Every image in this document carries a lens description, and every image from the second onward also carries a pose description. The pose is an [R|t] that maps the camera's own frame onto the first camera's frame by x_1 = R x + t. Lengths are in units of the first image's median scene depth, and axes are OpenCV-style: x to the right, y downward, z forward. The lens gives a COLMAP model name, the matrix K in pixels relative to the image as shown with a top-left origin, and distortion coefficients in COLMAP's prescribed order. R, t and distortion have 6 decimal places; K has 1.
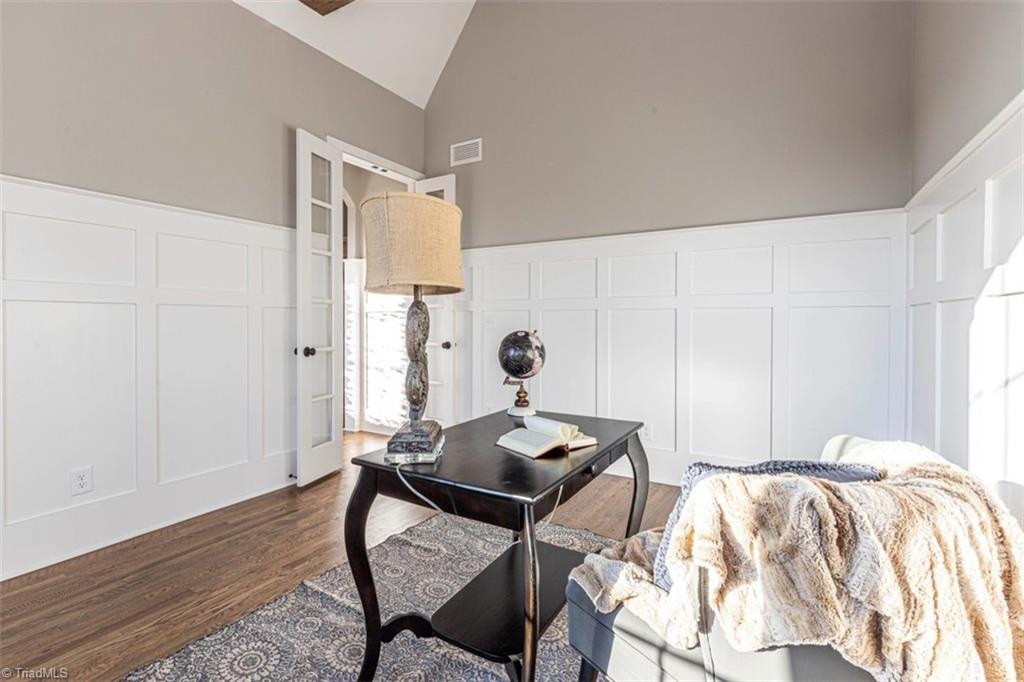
lens RADIAL K [[474.8, 0, 515.5], [0, 474.8, 301.2], [0, 0, 1]] dist [0.004357, -0.000066]
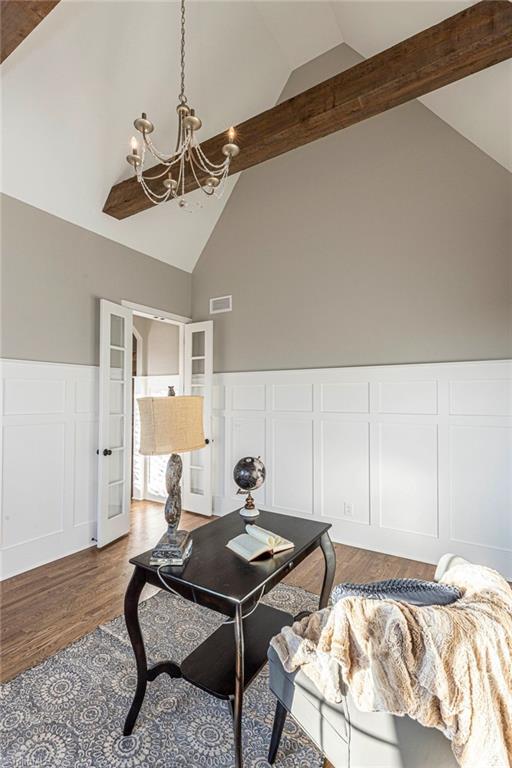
lens RADIAL K [[356.1, 0, 253.4], [0, 356.1, 384.4], [0, 0, 1]] dist [0.004357, -0.000066]
pose [[0.999581, 0.007724, -0.027883, 0.068496], [-0.008314, 0.999742, -0.021130, -0.175987], [0.027713, 0.021353, 0.999388, -0.124275]]
